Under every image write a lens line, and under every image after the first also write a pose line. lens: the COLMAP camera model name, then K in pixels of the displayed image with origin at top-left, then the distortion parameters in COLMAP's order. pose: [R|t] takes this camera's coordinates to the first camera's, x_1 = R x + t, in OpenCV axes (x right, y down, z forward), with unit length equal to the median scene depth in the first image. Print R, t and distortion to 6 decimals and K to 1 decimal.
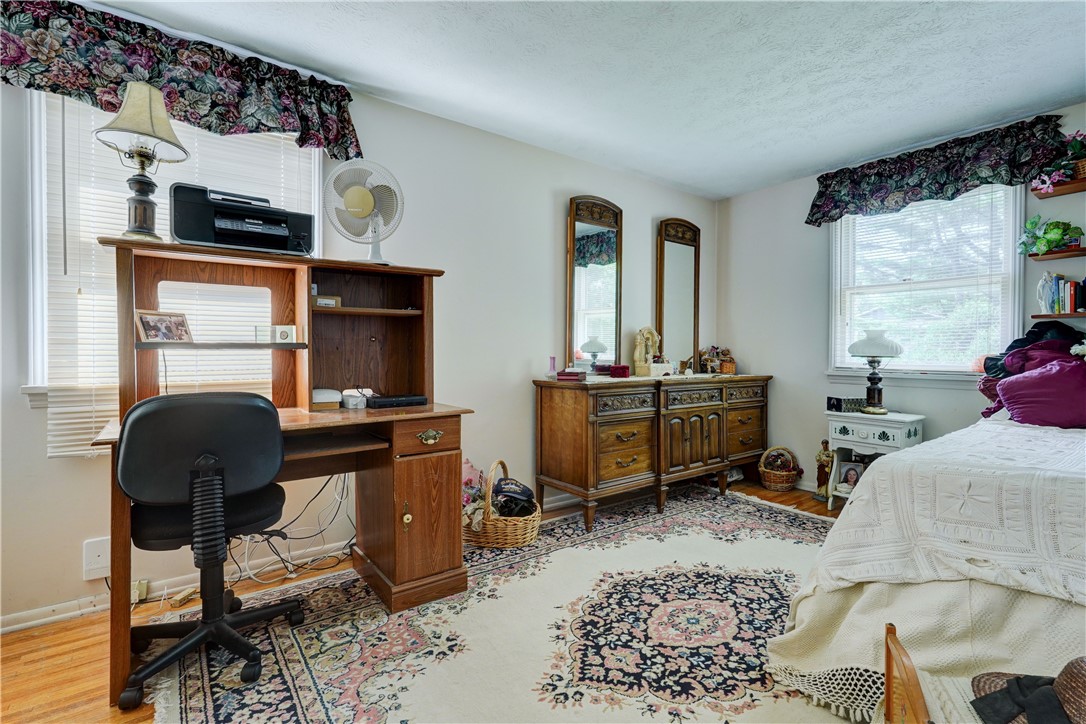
lens RADIAL K [[491.1, 0, 549.3], [0, 491.1, 359.5], [0, 0, 1]] dist [-0.013141, 0.005451]
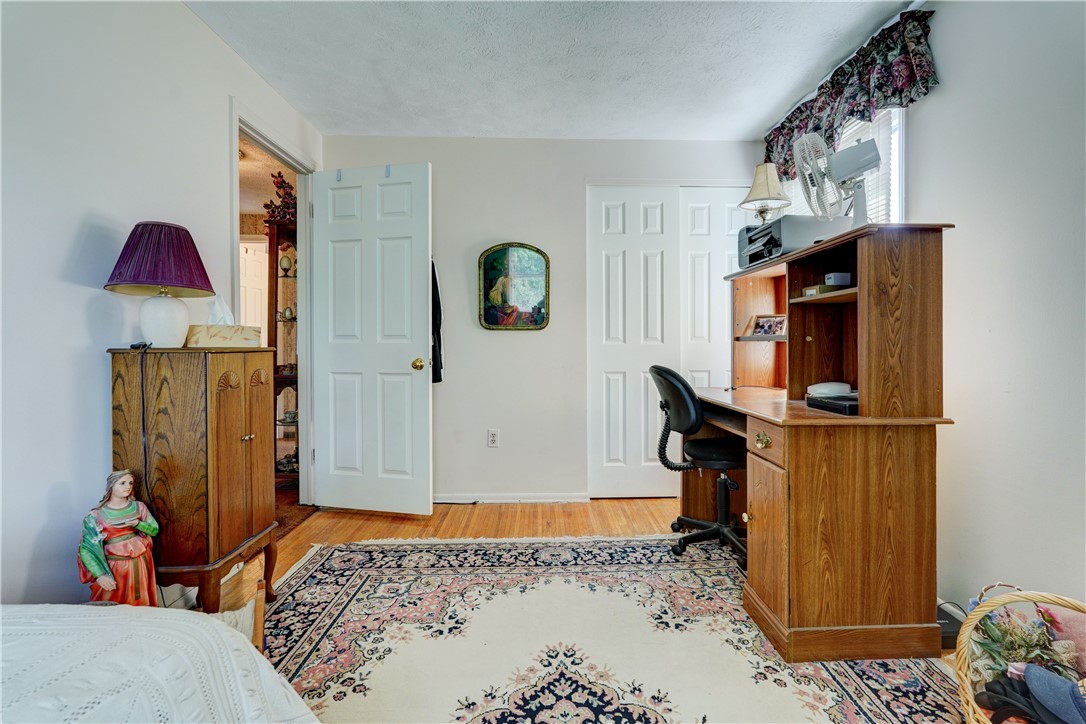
lens RADIAL K [[491.1, 0, 550.2], [0, 491.1, 351.9], [0, 0, 1]] dist [-0.013141, 0.005451]
pose [[-0.584405, 0.011514, -0.811381, 0.856332], [-0.016197, 0.999535, 0.025850, -0.021001], [0.811301, 0.028248, -0.583946, 1.508821]]
